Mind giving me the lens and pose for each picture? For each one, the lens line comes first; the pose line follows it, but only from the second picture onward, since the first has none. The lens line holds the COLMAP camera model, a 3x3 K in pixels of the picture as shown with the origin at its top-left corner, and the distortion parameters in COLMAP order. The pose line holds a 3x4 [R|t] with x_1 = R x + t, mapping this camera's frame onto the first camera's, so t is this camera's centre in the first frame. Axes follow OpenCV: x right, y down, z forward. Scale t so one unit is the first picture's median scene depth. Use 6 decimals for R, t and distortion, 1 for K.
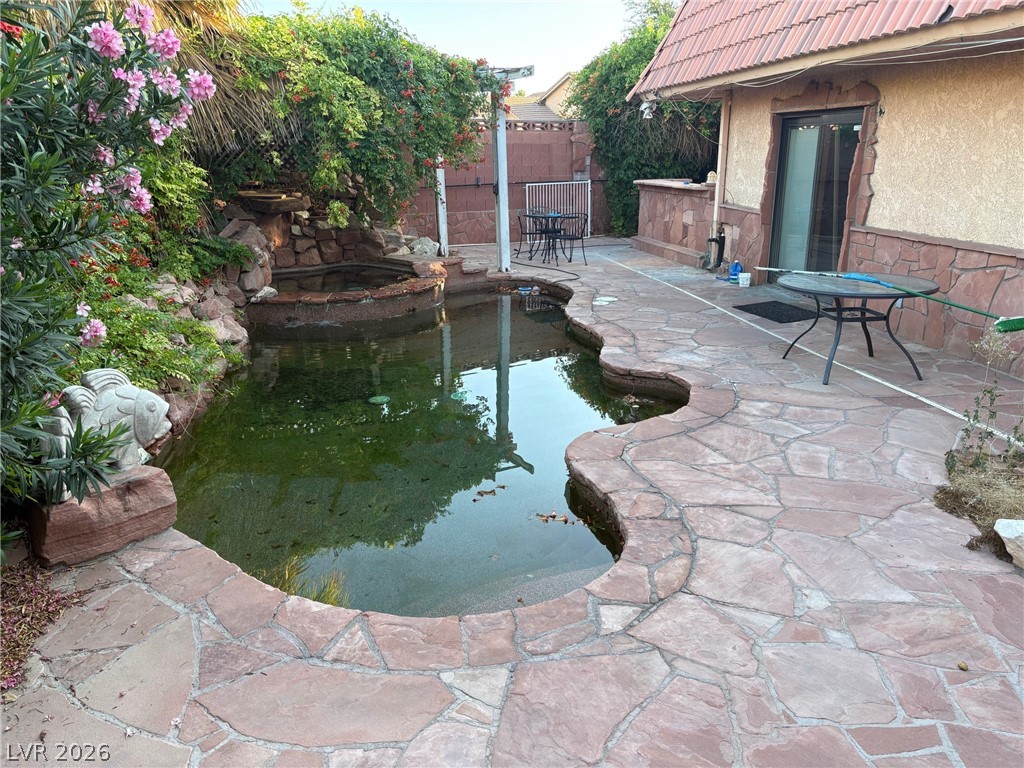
lens RADIAL K [[770.4, 0, 512.0], [0, 770.4, 384.0], [0, 0, 1]] dist [0.048908, -0.057552]
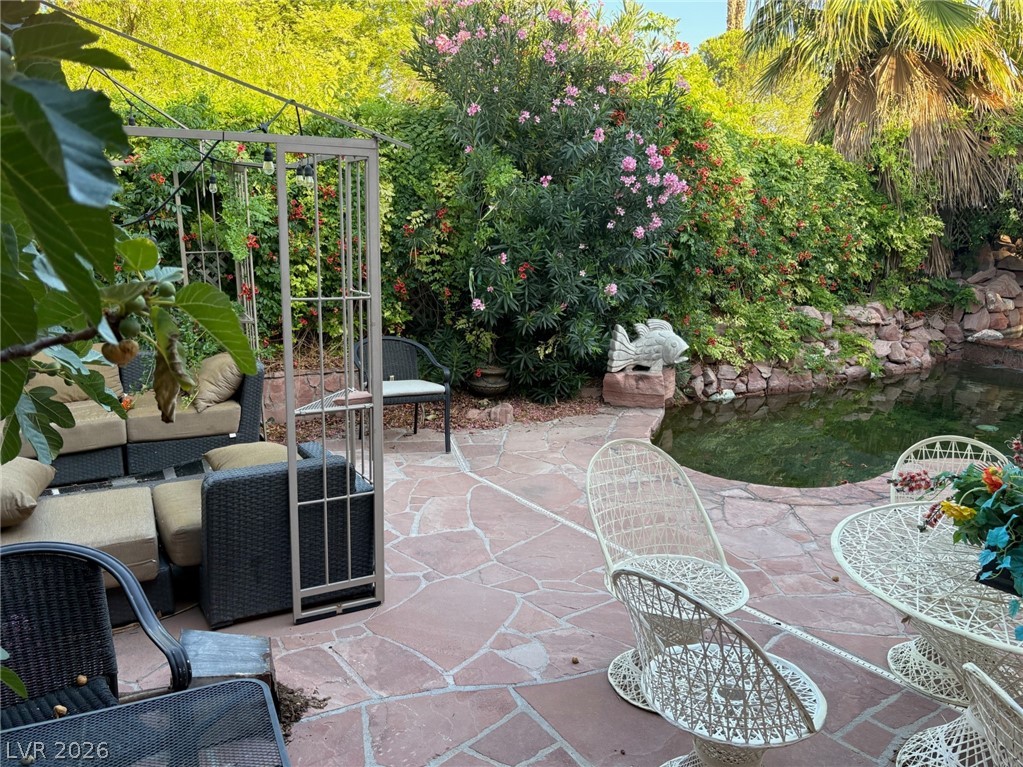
lens RADIAL K [[835.6, 0, 514.1], [0, 835.6, 394.5], [0, 0, 1]] dist [0.014175, -0.003829]
pose [[0.380199, 0.213680, -0.899883, 0.527596], [-0.272326, 0.955680, 0.111871, 0.011181], [0.883905, 0.202528, 0.421539, -0.070545]]
